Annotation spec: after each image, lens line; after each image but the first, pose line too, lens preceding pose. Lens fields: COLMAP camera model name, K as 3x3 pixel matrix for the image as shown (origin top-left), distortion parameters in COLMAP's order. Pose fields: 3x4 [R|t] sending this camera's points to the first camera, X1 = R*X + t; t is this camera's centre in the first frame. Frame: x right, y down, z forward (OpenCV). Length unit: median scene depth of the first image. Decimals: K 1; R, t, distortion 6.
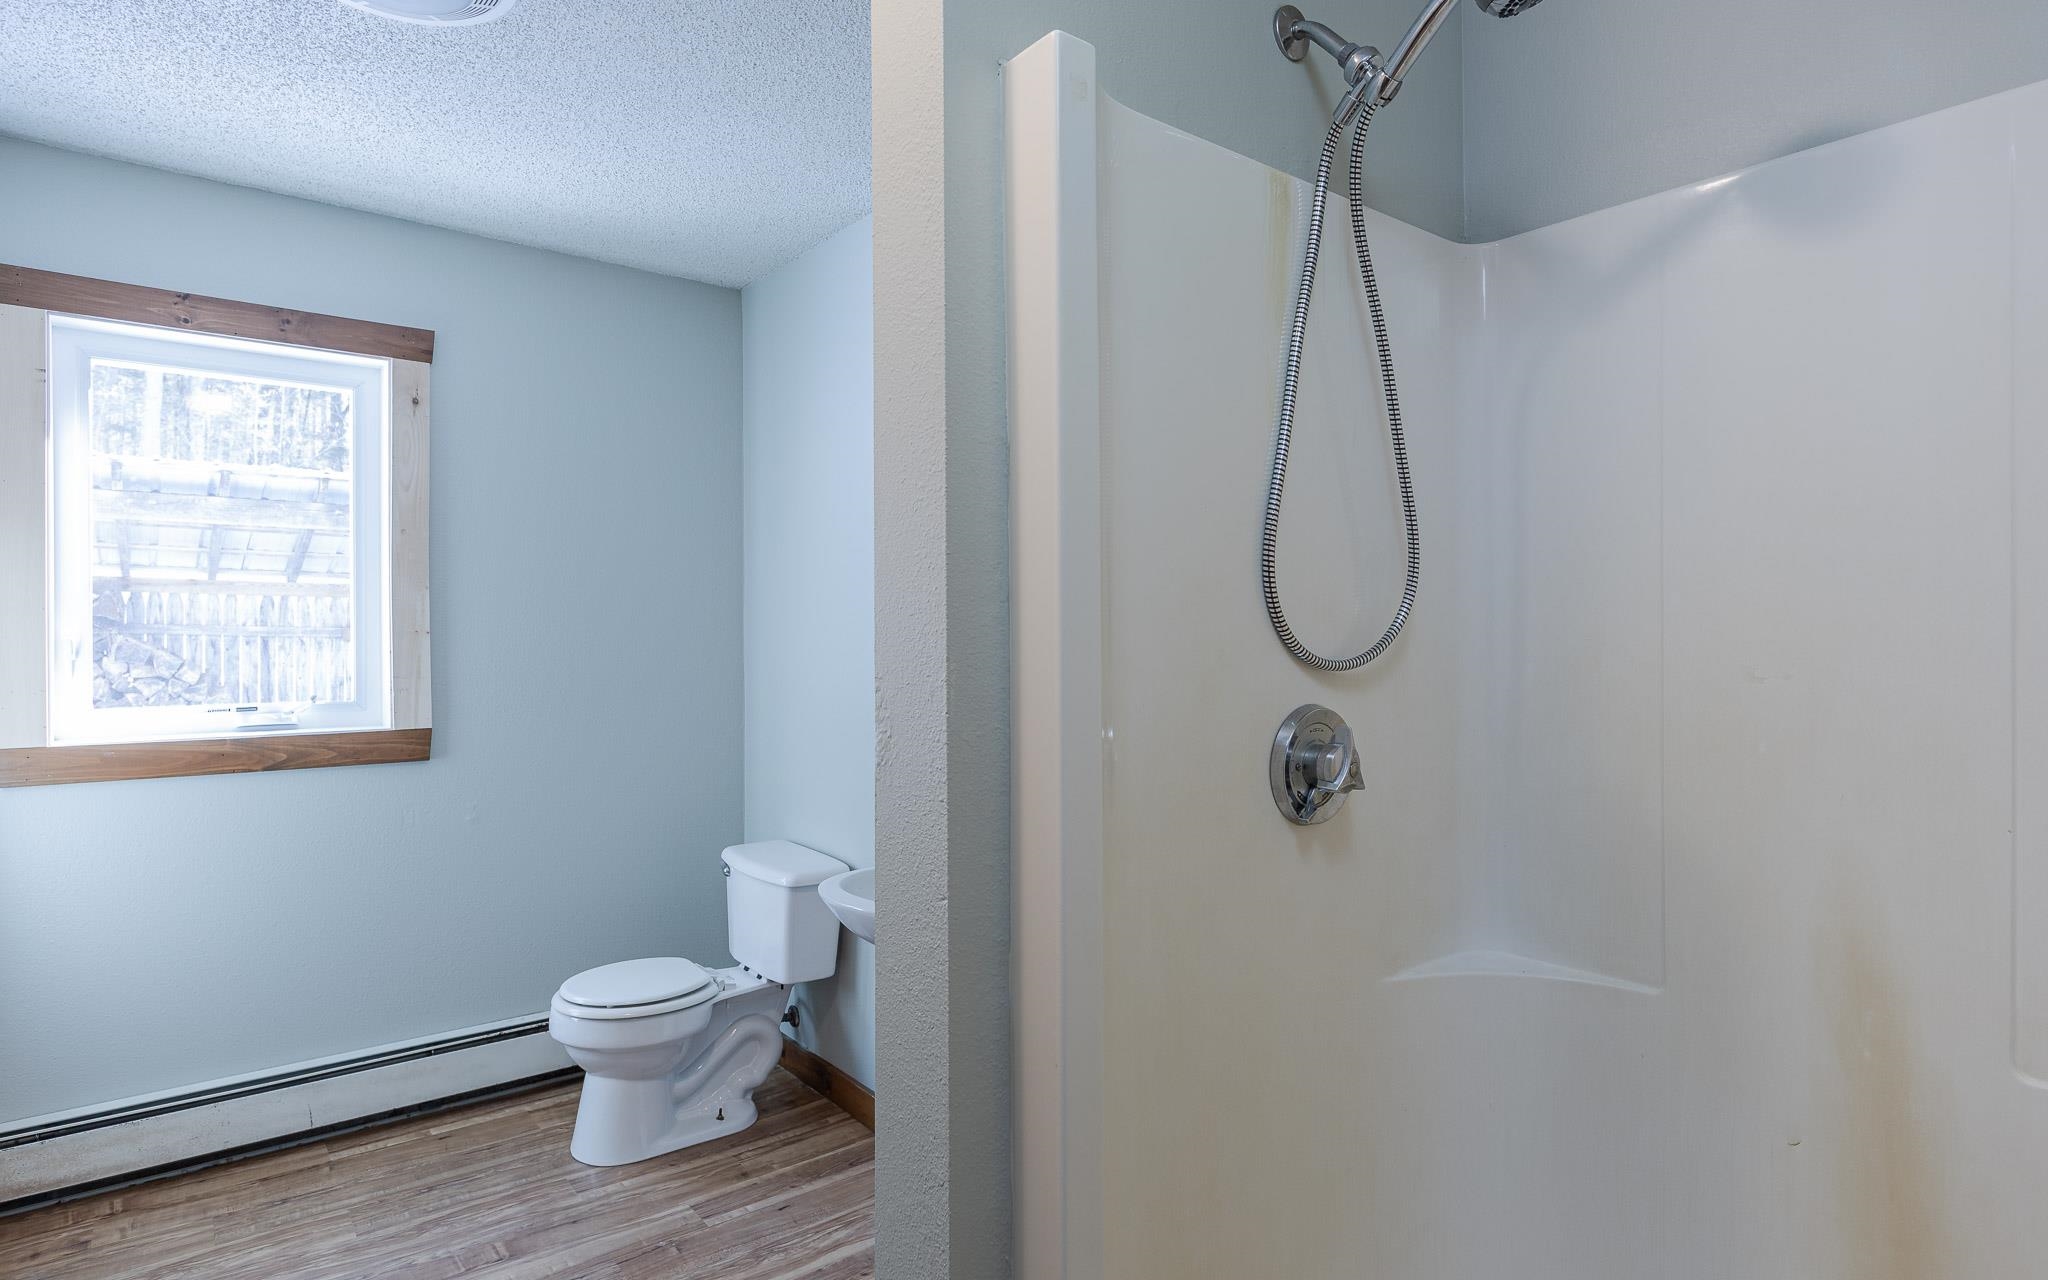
lens RADIAL K [[1119.1, 0, 992.5], [0, 1119.1, 633.2], [0, 0, 1]] dist [-0.002691, 0.000524]
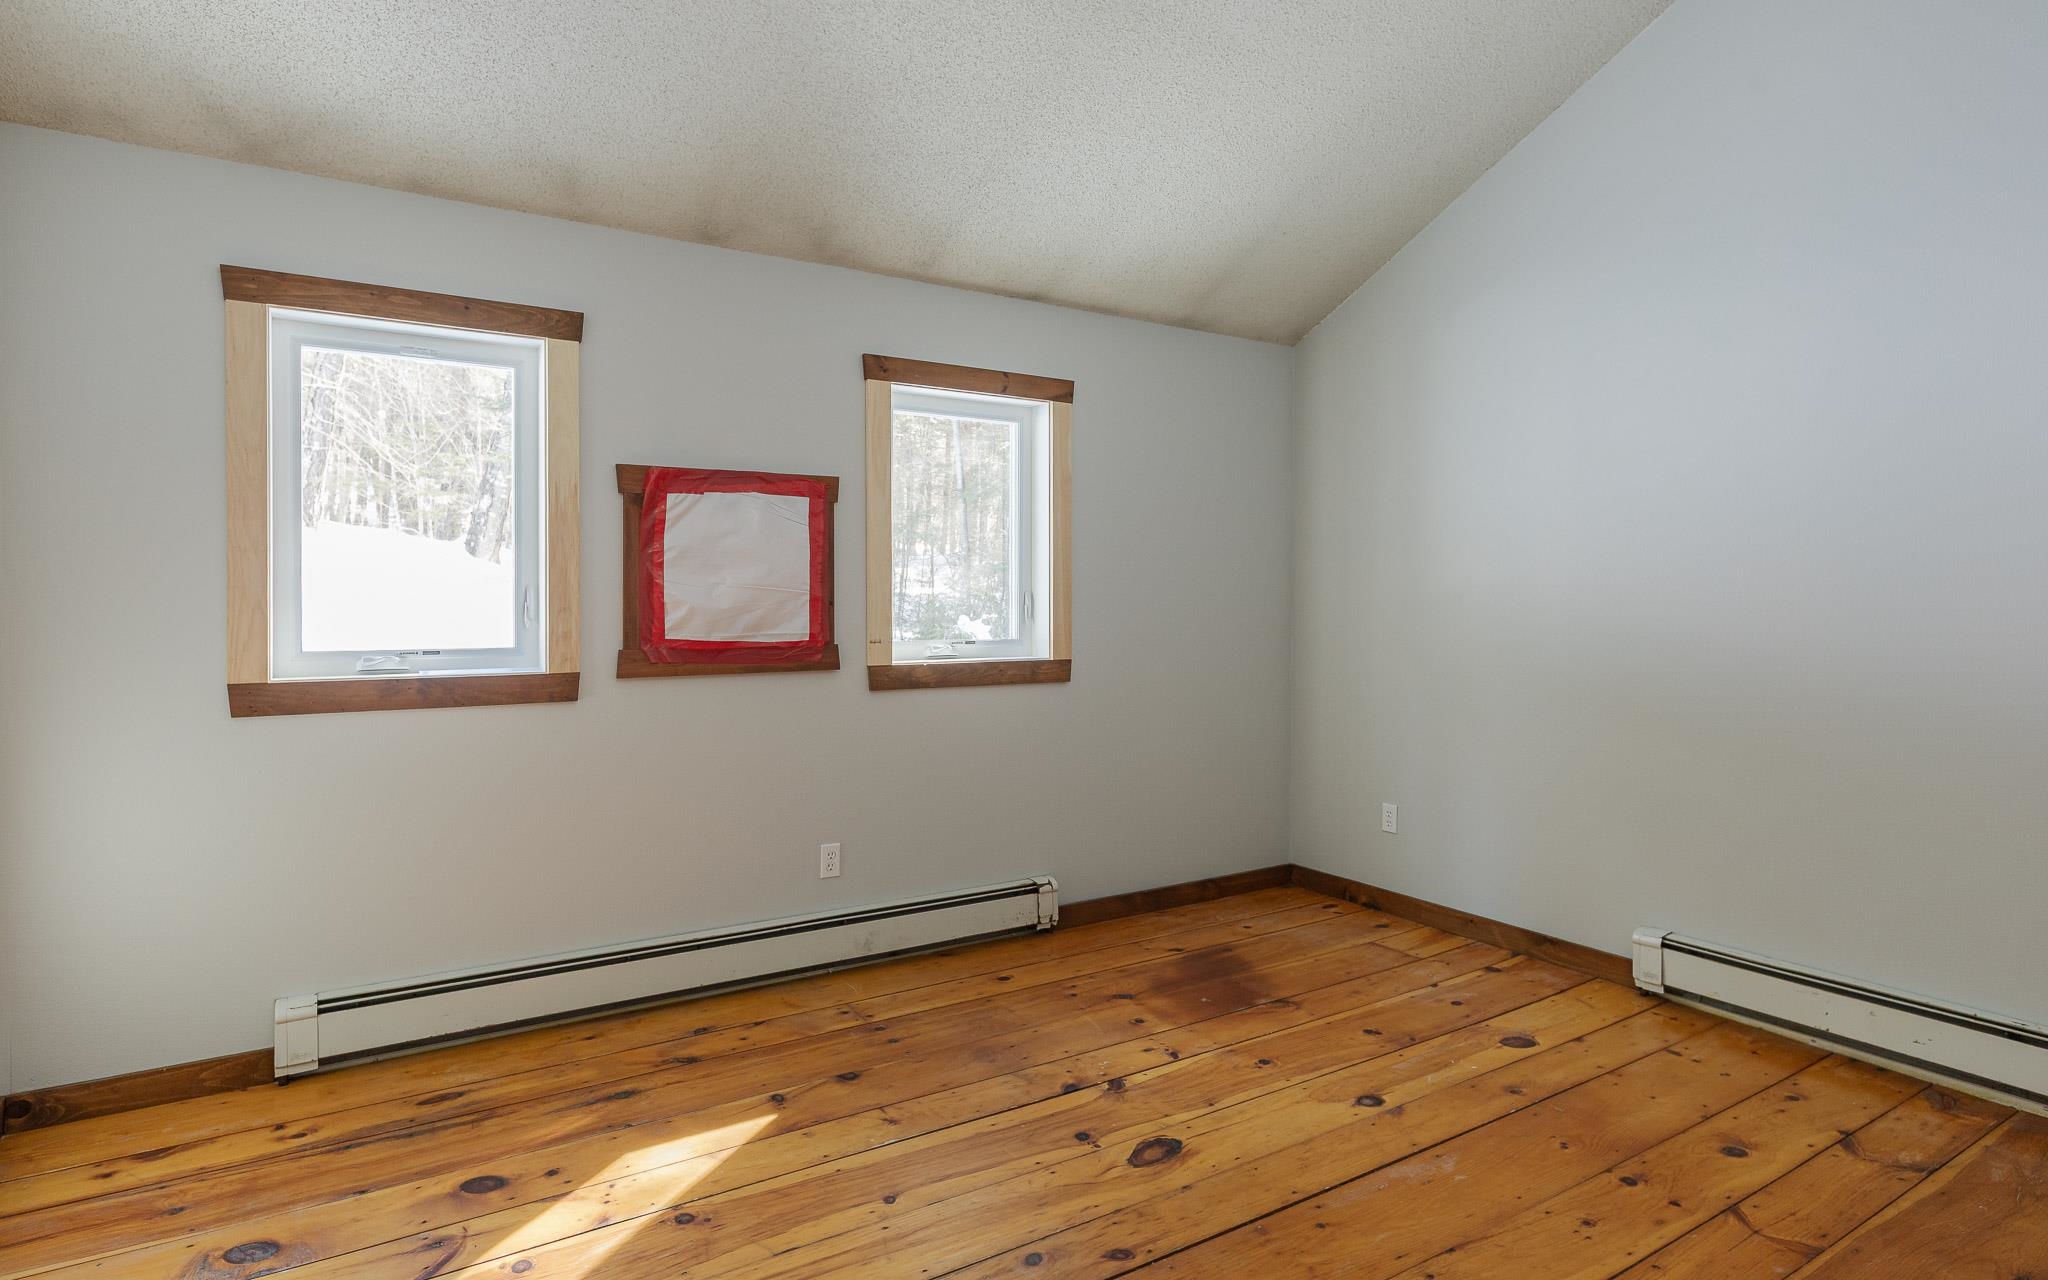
lens RADIAL K [[1071.3, 0, 948.4], [0, 1071.3, 588.2], [0, 0, 1]] dist [-0.003061, -0.000231]
pose [[0.991376, 0.012255, -0.130473, -0.129483], [-0.012774, 0.999913, -0.003142, 0.000215], [0.130423, 0.004782, 0.991447, -0.102790]]
